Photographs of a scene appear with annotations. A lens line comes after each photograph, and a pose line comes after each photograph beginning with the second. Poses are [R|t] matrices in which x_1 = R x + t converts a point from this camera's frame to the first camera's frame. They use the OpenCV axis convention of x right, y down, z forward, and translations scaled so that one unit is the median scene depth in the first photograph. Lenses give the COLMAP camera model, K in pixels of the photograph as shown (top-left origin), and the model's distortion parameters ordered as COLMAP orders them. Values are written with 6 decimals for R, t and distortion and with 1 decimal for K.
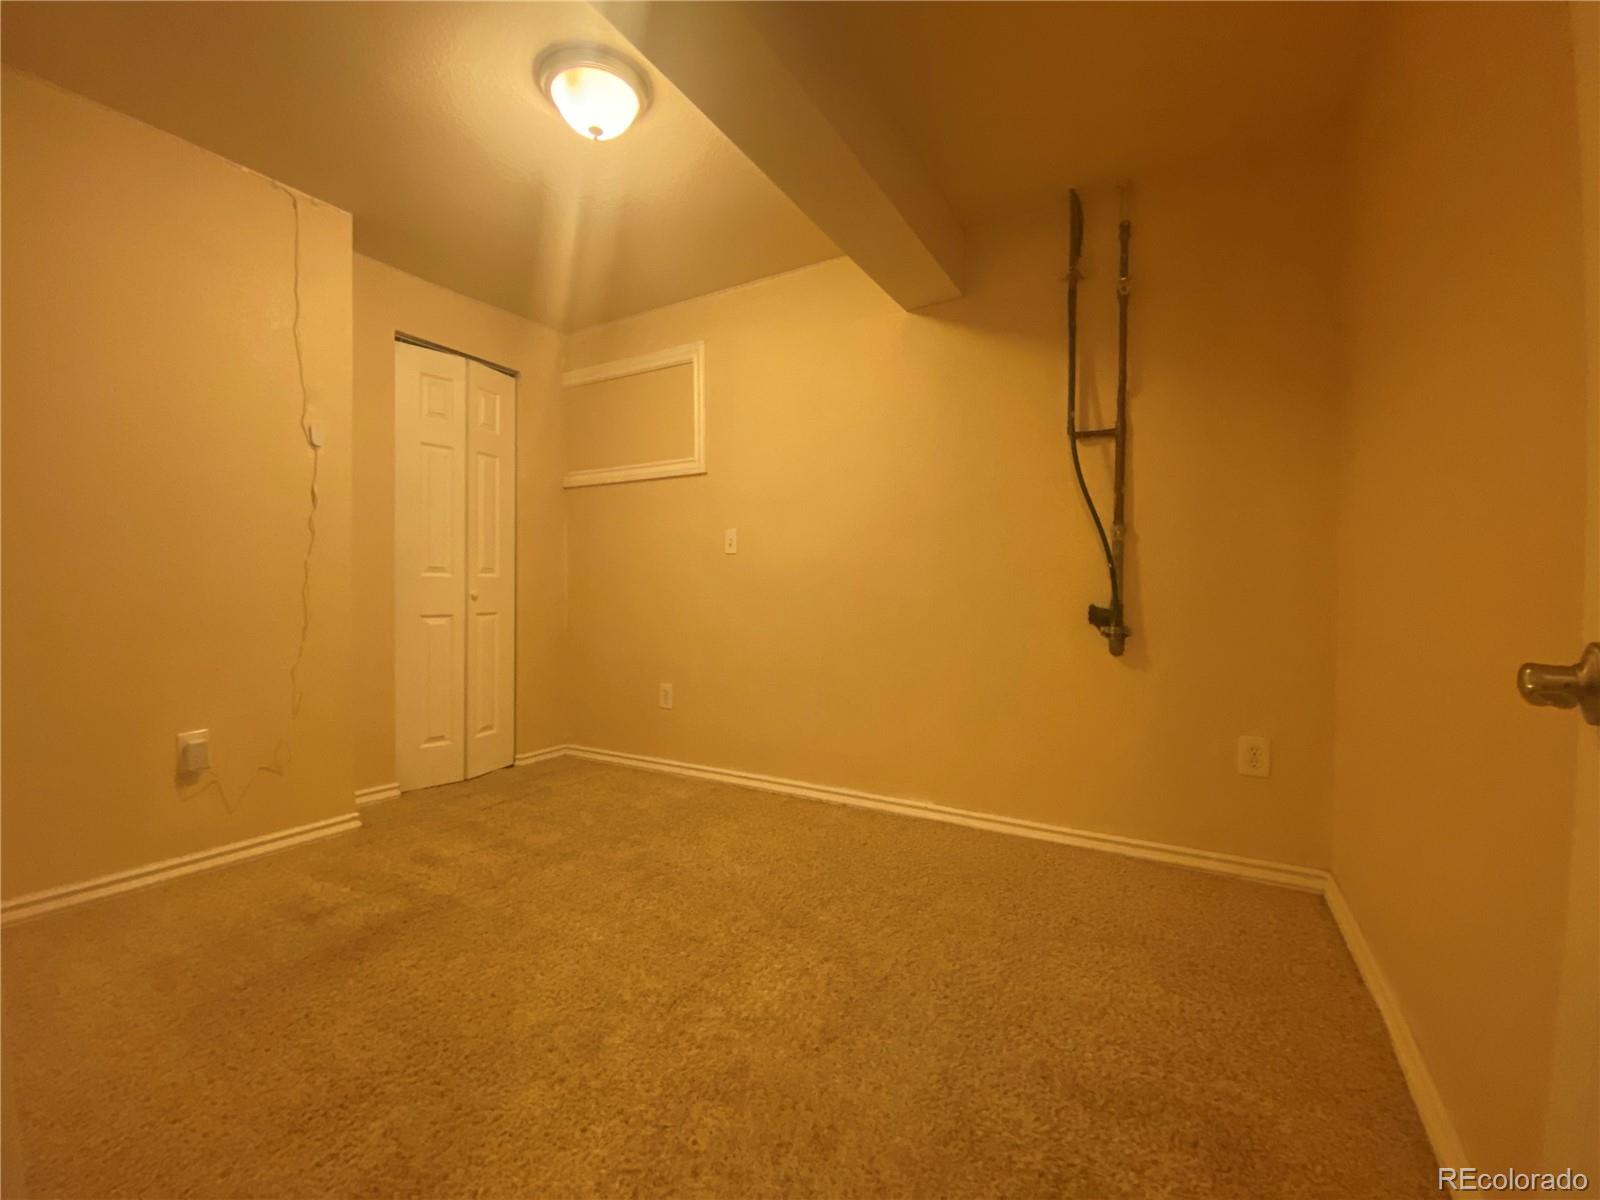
lens RADIAL K [[649.9, 0, 795.0], [0, 649.9, 594.6], [0, 0, 1]] dist [0.020288, -0.018457]
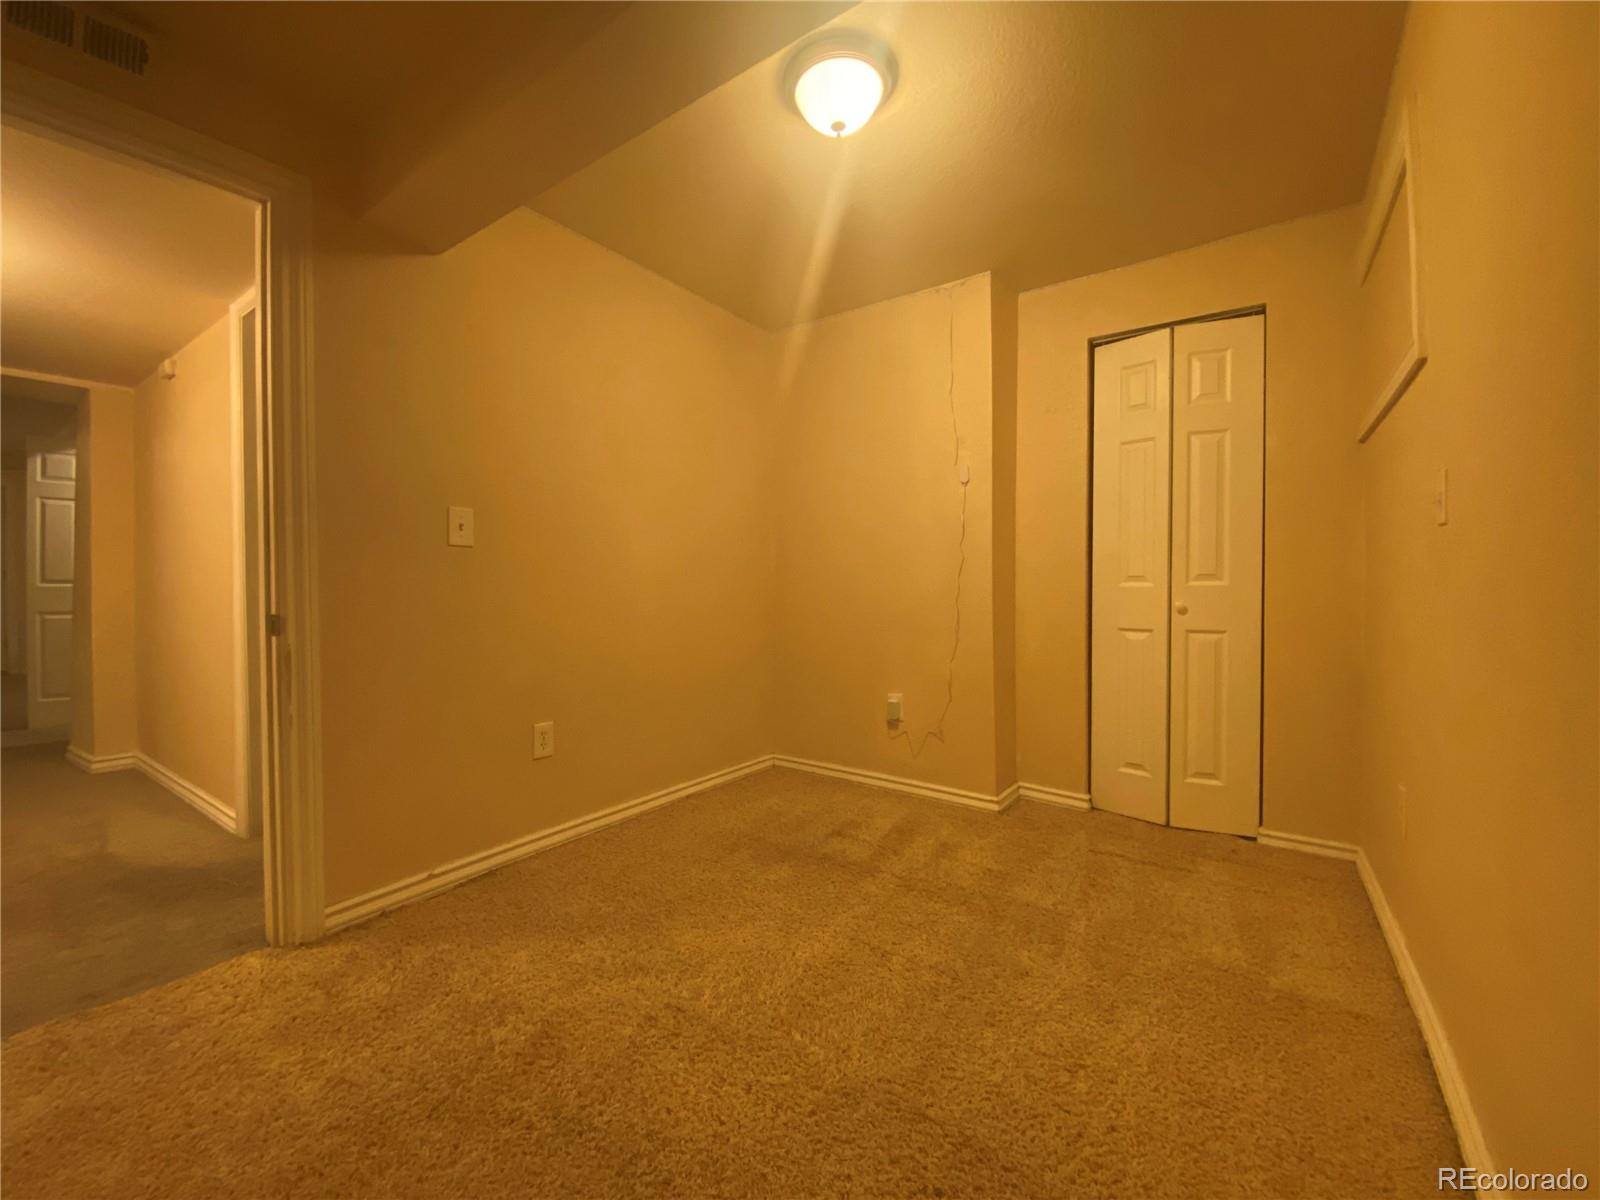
lens RADIAL K [[649.9, 0, 795.0], [0, 649.9, 594.6], [0, 0, 1]] dist [0.020288, -0.018457]
pose [[-0.081931, 0.002062, -0.996636, 0.418685], [-0.013405, 0.999905, 0.003171, -0.013525], [0.996548, 0.013620, -0.081896, 0.648140]]
